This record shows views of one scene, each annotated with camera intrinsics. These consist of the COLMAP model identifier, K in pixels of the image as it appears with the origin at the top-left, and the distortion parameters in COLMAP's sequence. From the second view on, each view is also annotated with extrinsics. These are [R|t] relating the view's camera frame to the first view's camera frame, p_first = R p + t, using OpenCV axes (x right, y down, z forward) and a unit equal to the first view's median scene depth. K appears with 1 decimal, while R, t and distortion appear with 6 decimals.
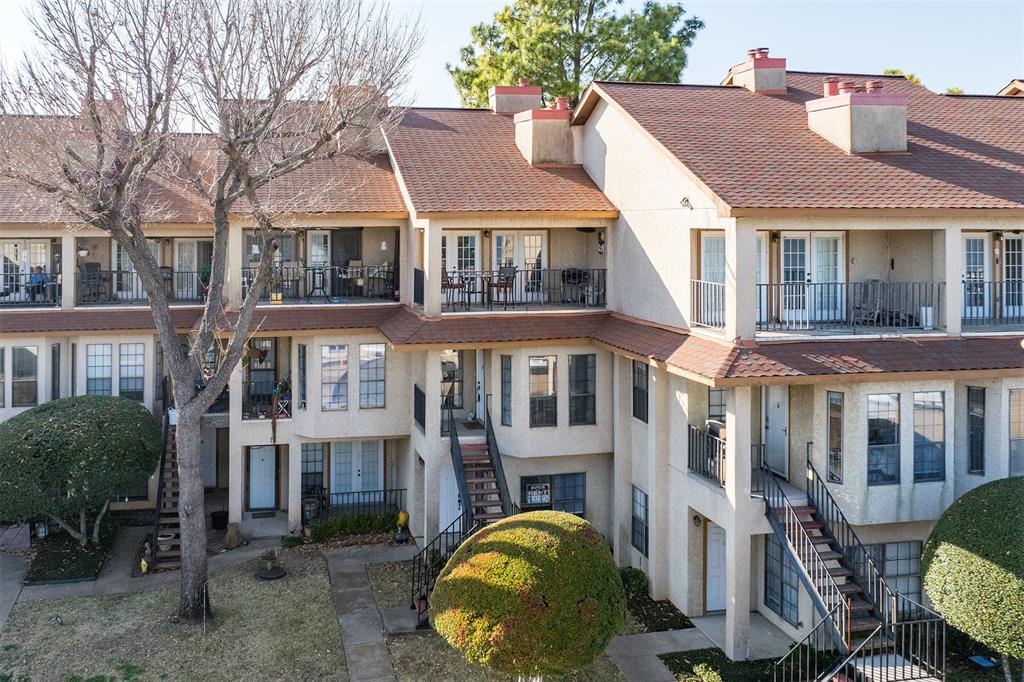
lens RADIAL K [[845.6, 0, 431.7], [0, 845.6, 234.9], [0, 0, 1]] dist [-0.010674, -0.003108]
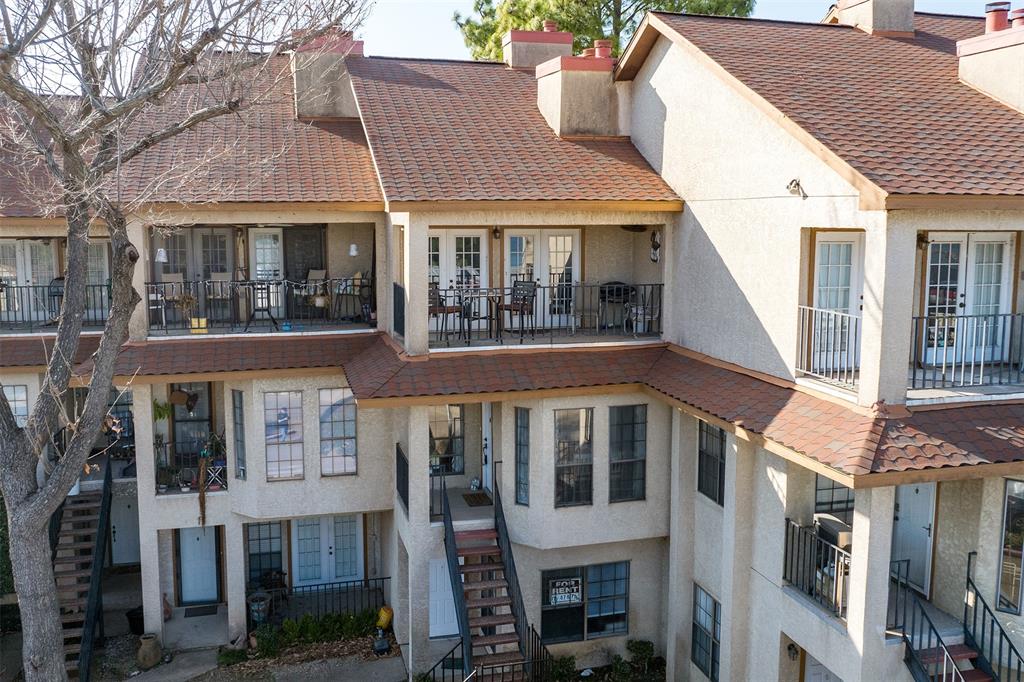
lens RADIAL K [[885.3, 0, 517.9], [0, 885.3, 344.5], [0, 0, 1]] dist [-0.001582, -0.015243]
pose [[0.997402, -0.007839, 0.071606, 0.031732], [-0.001364, 0.991828, 0.127578, -0.004130], [-0.072021, -0.127344, 0.989240, 0.272187]]
